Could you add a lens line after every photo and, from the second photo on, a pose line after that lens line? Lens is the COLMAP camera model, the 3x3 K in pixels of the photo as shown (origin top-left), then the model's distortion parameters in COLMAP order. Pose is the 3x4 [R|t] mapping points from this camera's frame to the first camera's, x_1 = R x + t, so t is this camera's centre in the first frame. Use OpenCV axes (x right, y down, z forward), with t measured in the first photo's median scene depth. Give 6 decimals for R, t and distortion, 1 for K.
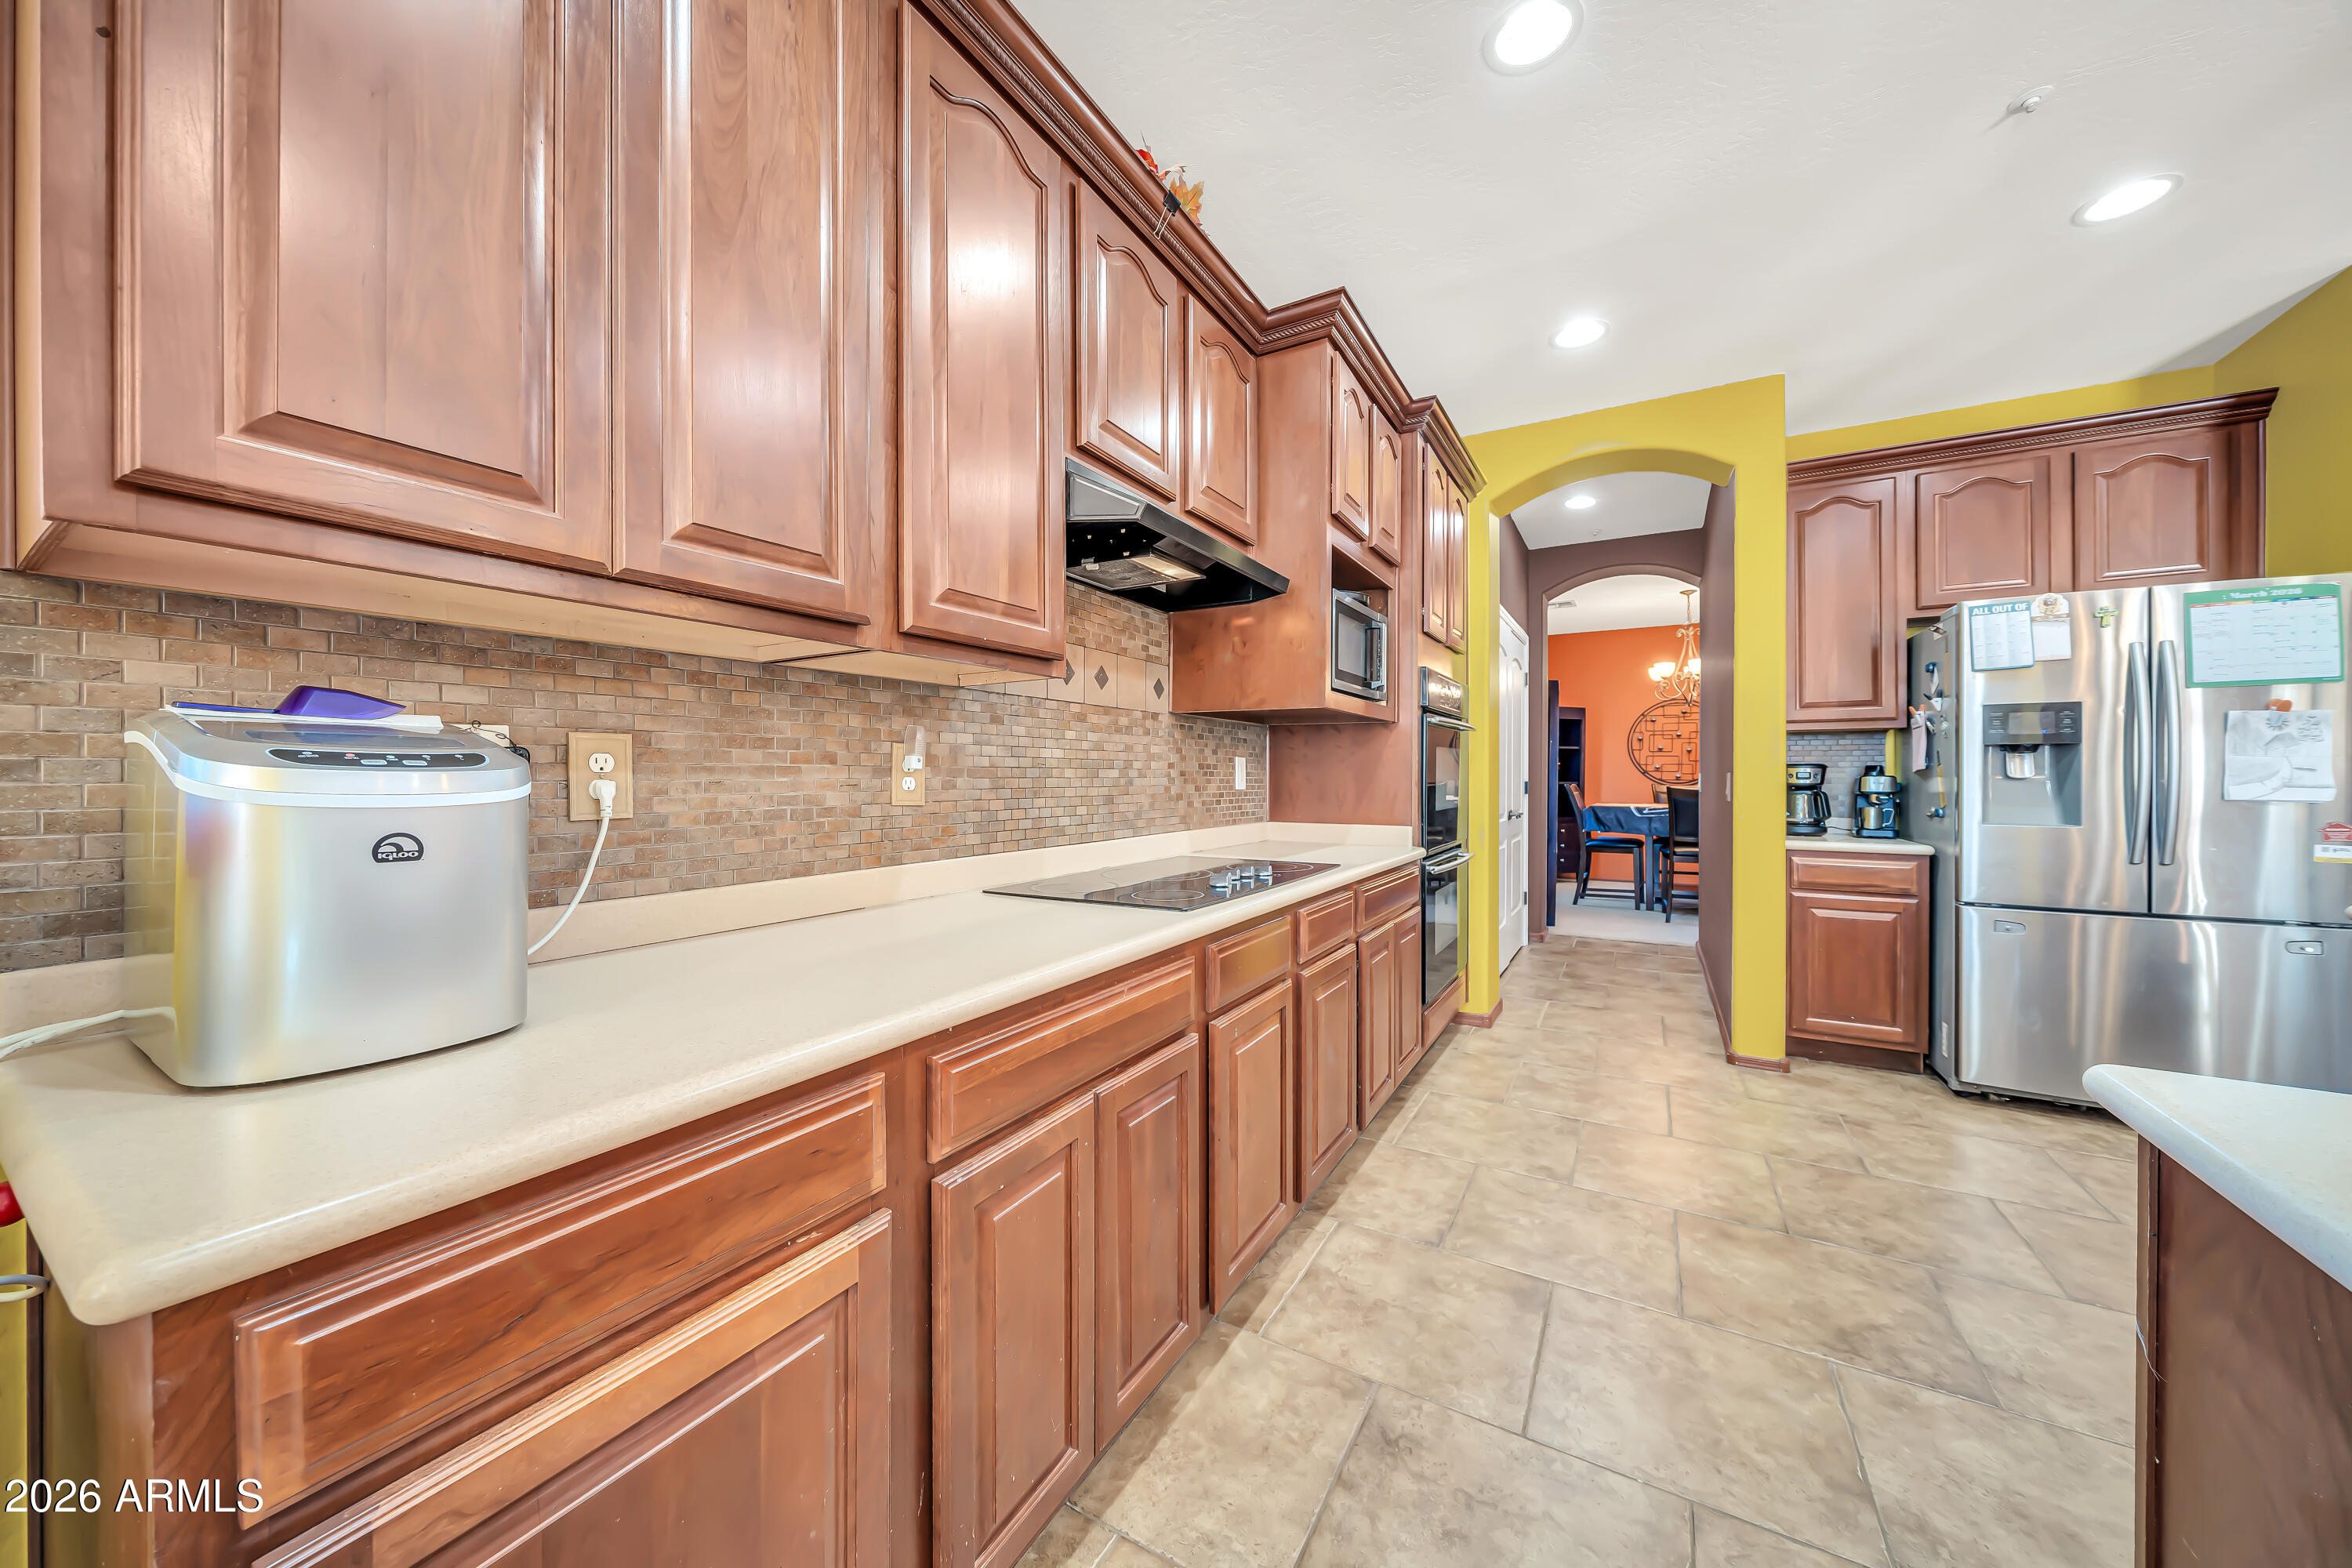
lens RADIAL K [[800.9, 0, 1158.8], [0, 800.9, 769.4], [0, 0, 1]] dist [-0.005039, -0.000298]
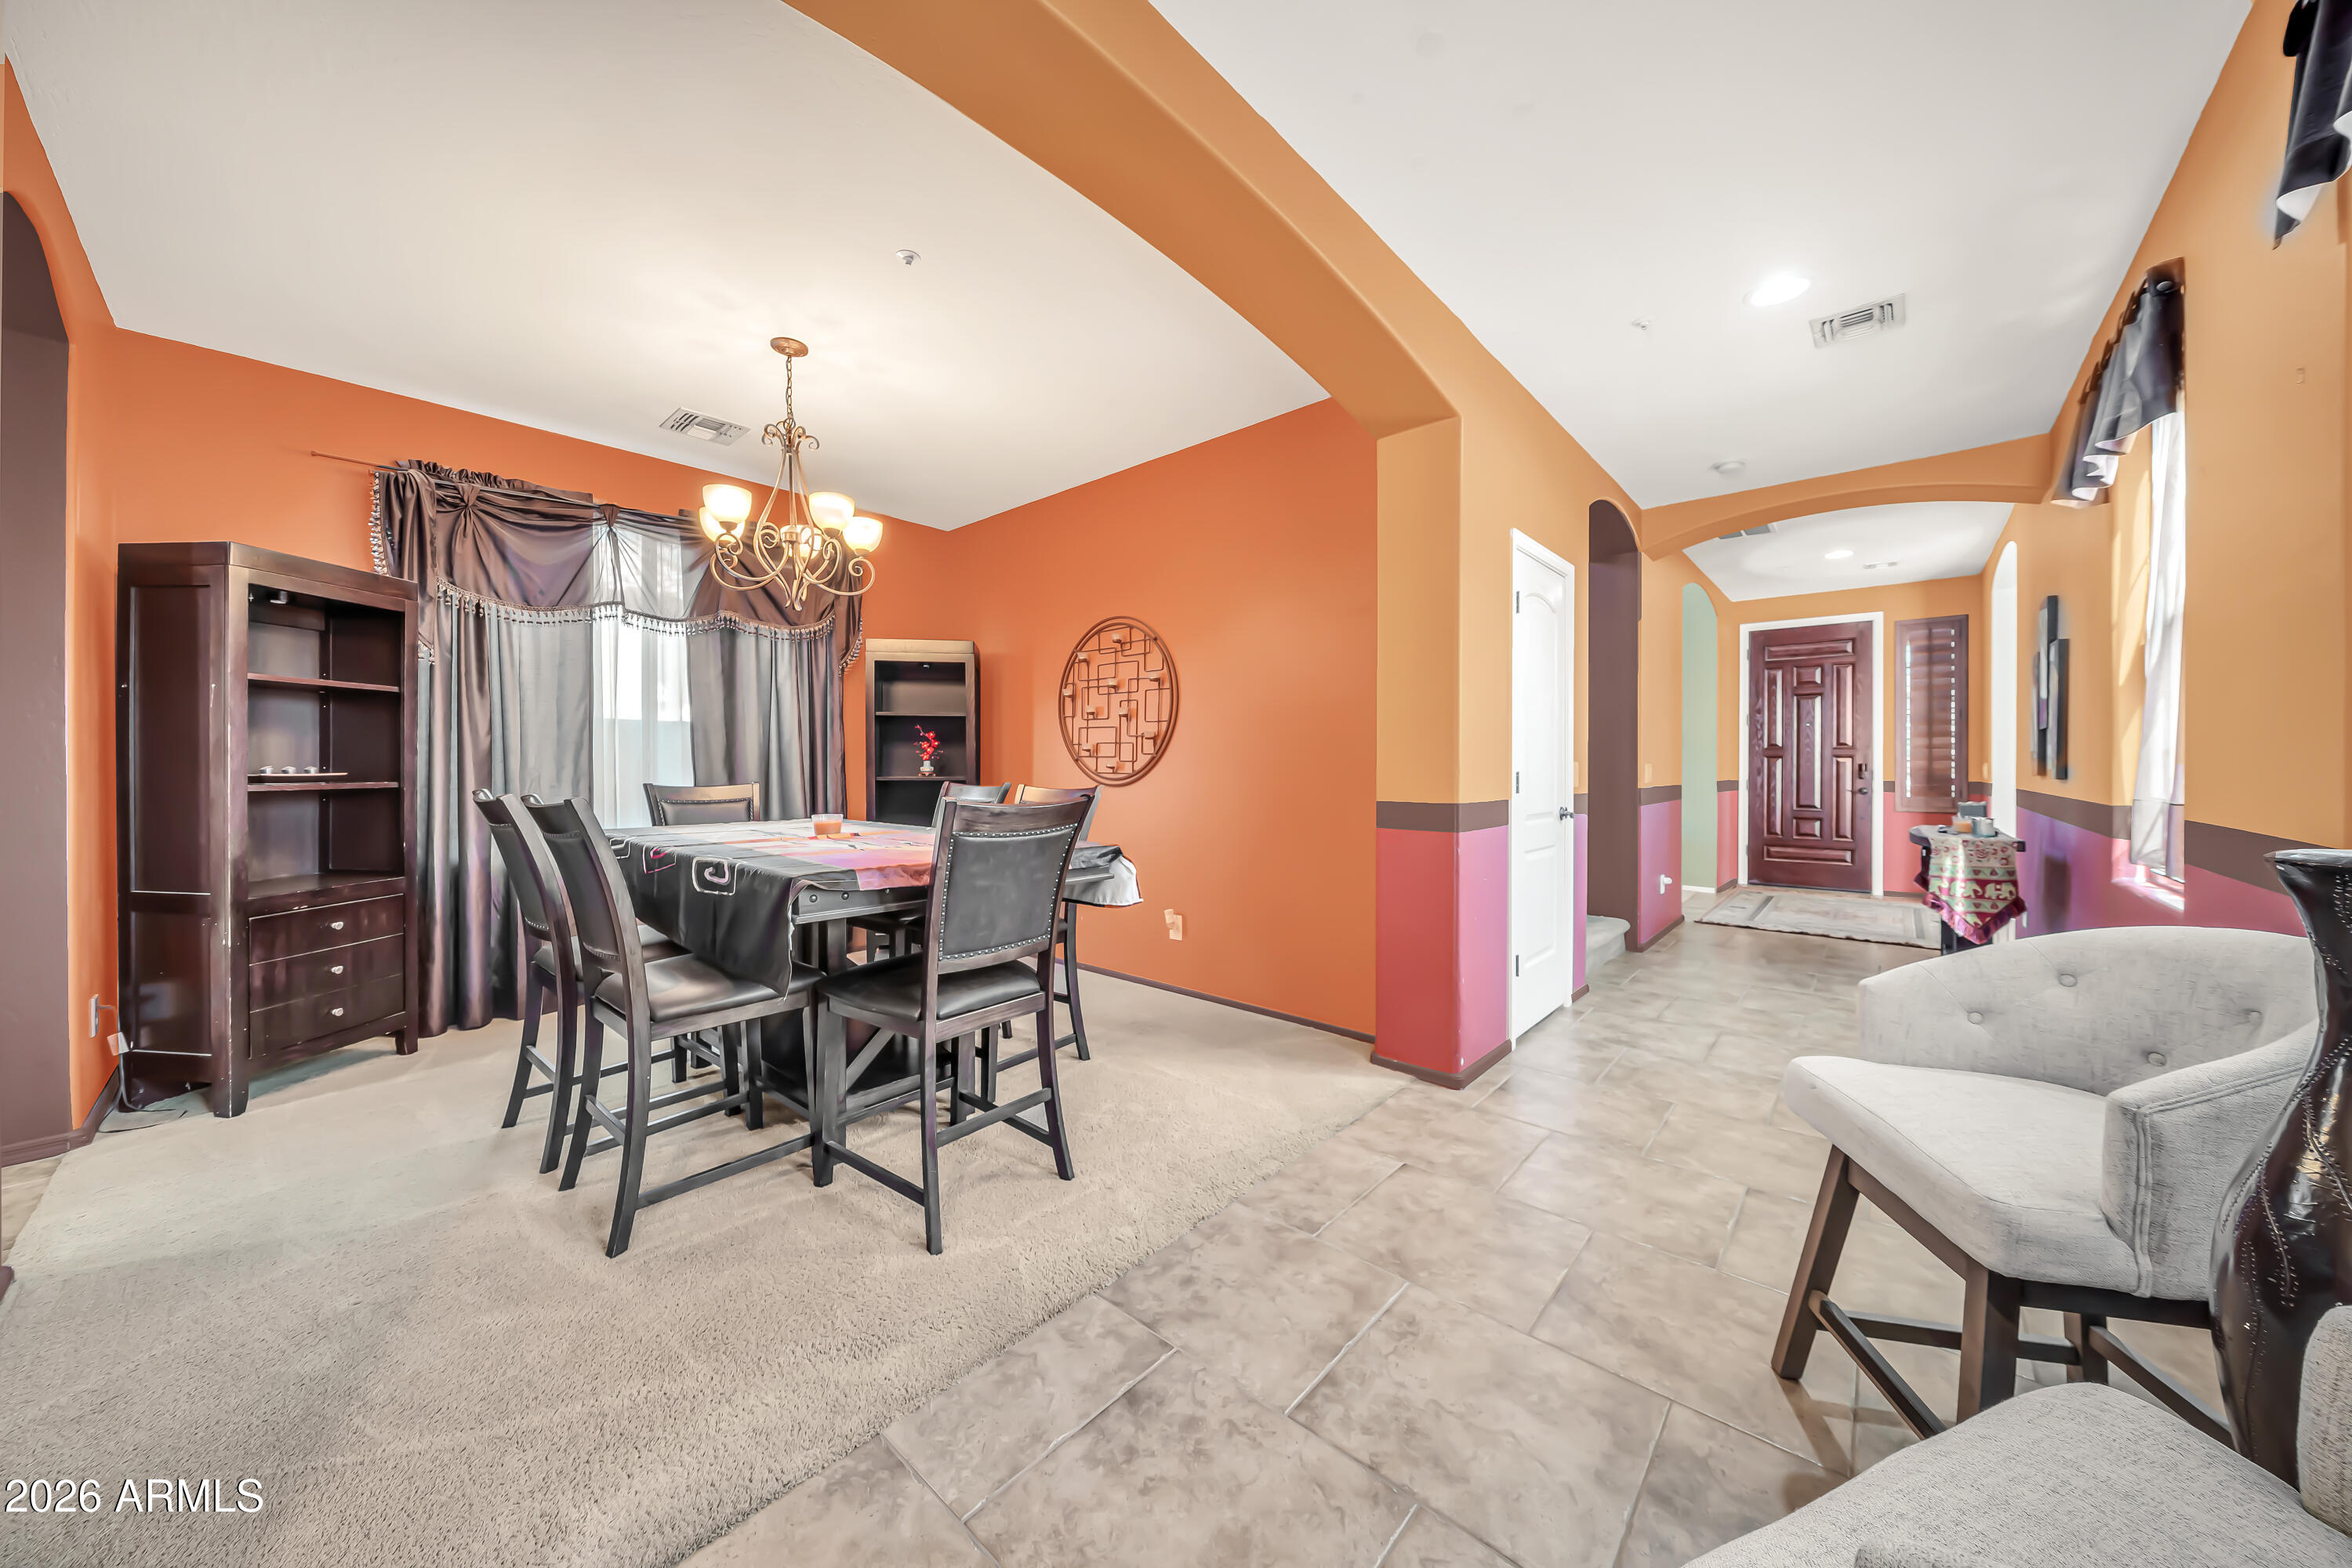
lens RADIAL K [[800.9, 0, 1158.8], [0, 800.9, 769.4], [0, 0, 1]] dist [-0.005039, -0.000298]
pose [[0.980458, -0.003964, -0.196689, 2.168827], [0.005704, 0.999949, 0.008283, 0.021164], [0.196647, -0.009243, 0.980431, 1.360589]]
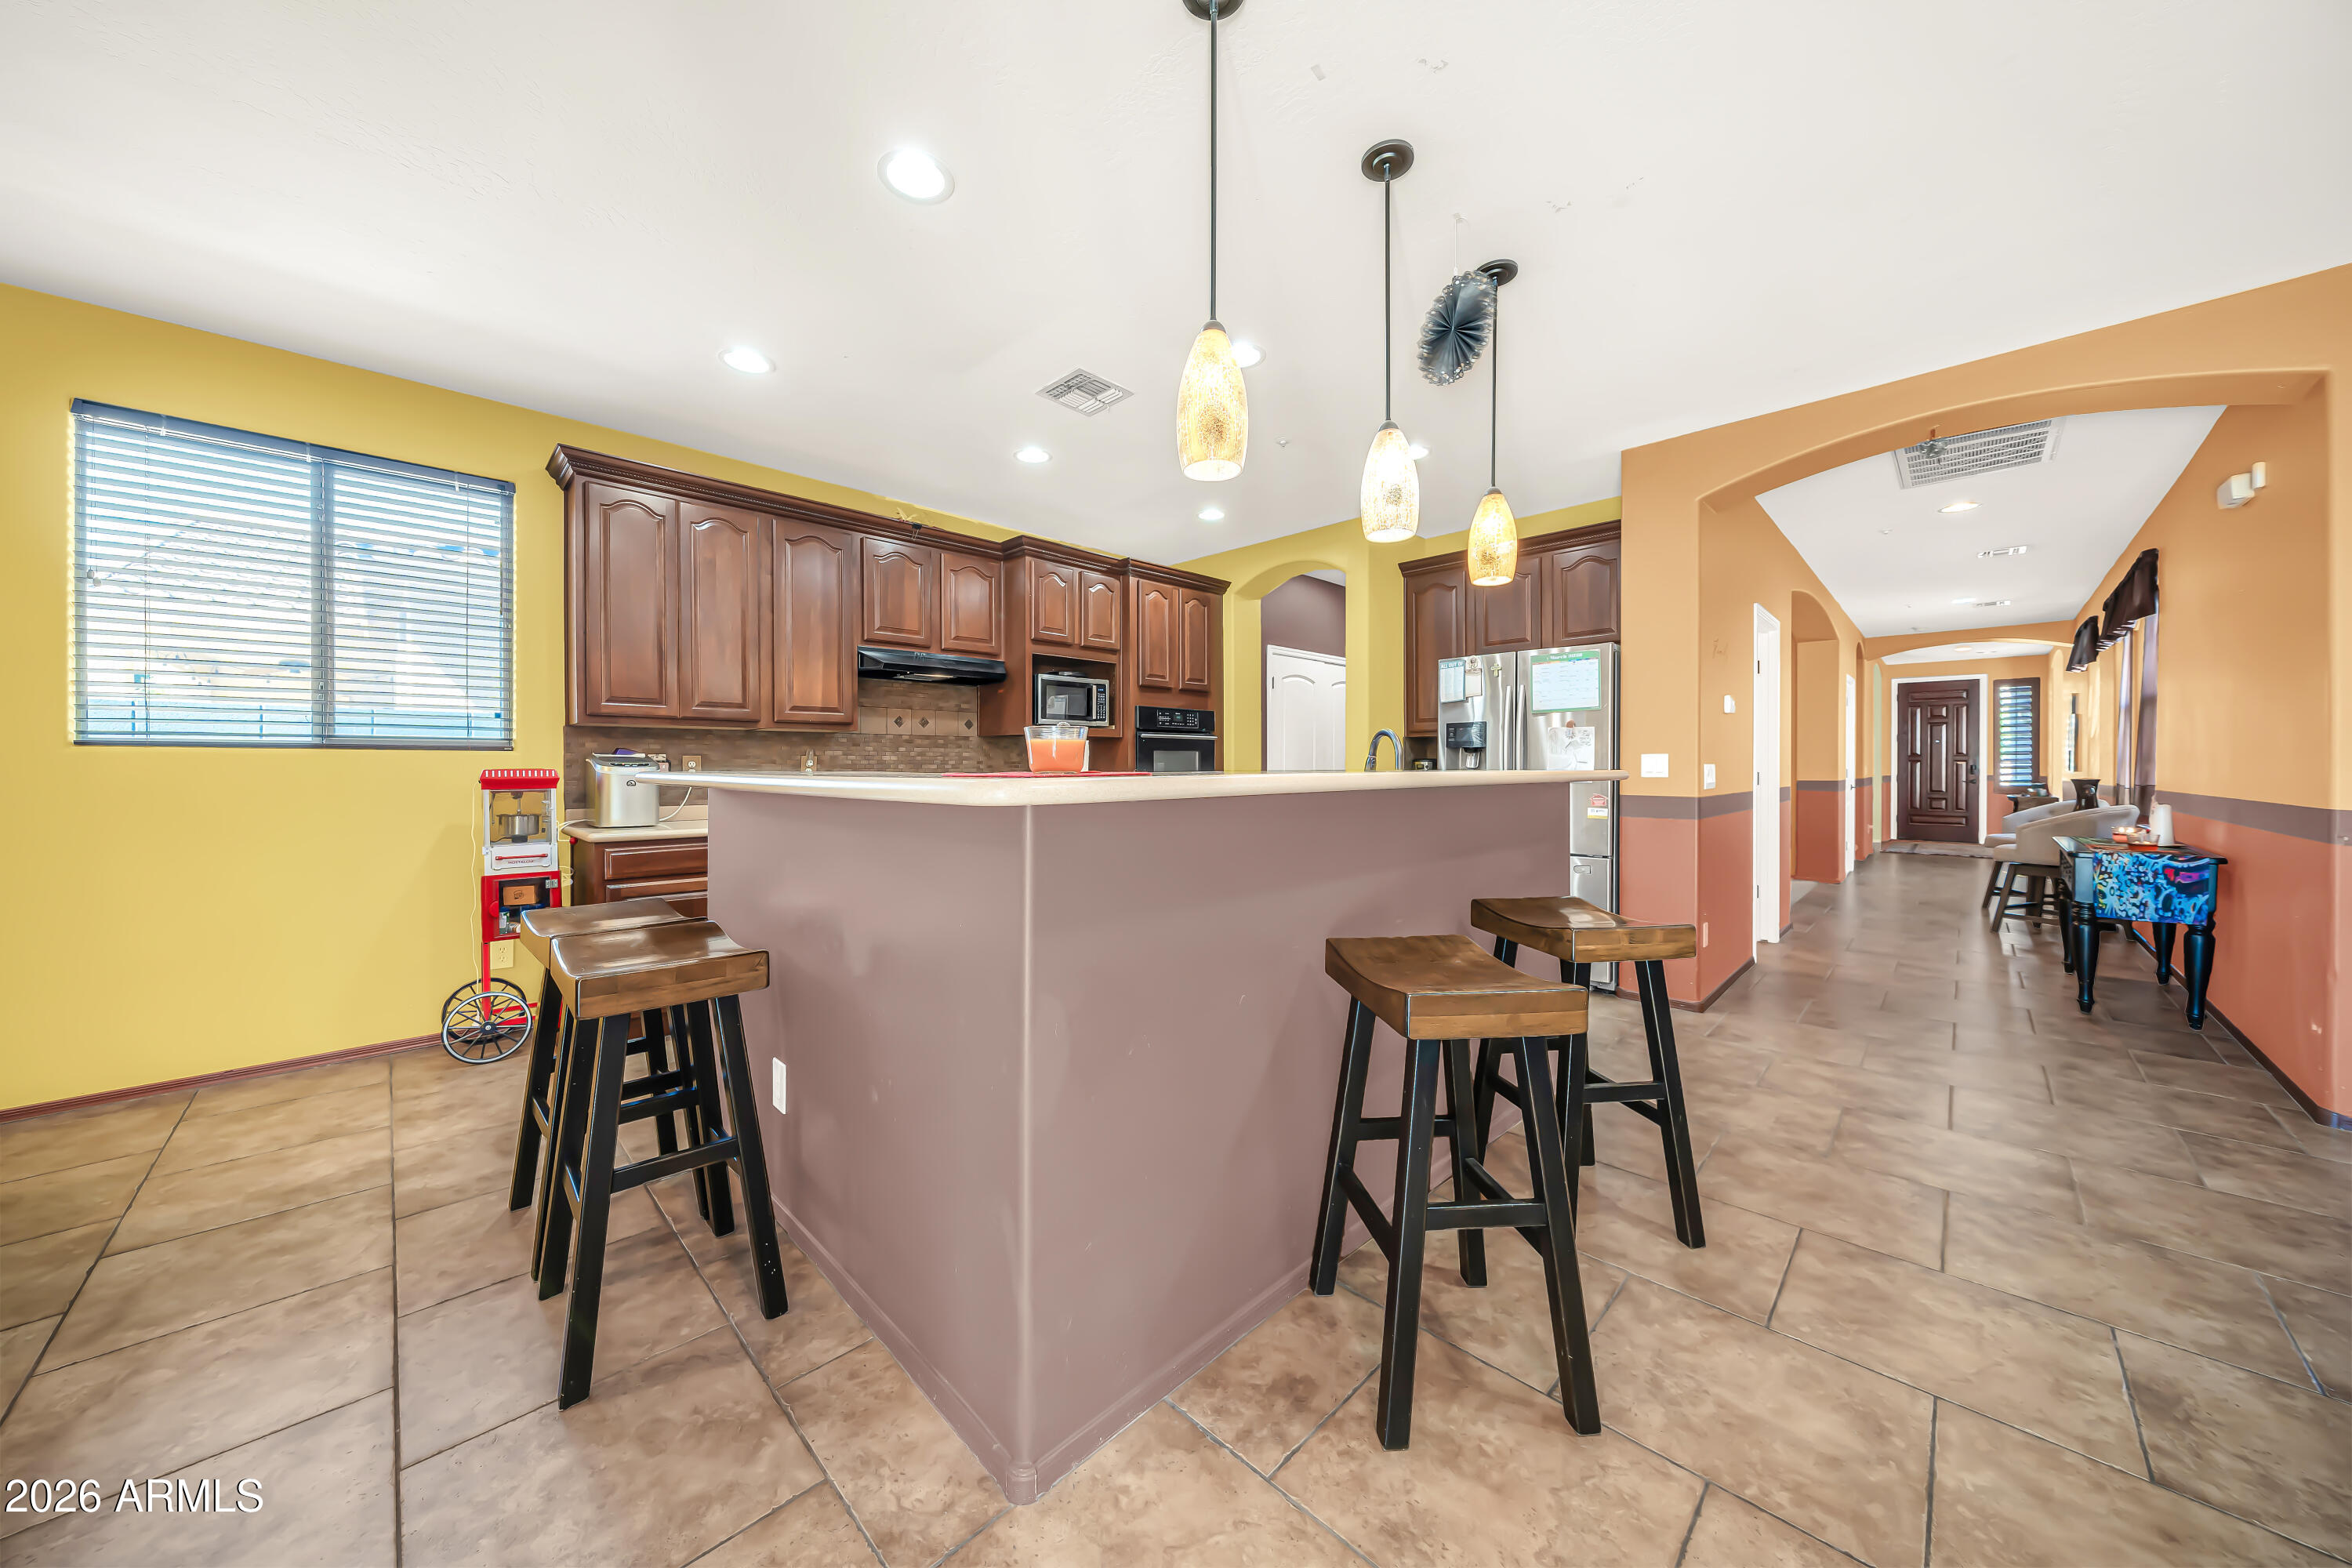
lens RADIAL K [[800.9, 0, 1158.8], [0, 800.9, 769.4], [0, 0, 1]] dist [-0.005039, -0.000298]
pose [[0.970356, -0.003599, -0.241651, 0.795286], [0.005929, 0.999943, 0.008915, -0.002322], [0.241606, -0.010083, 0.970322, -0.704411]]
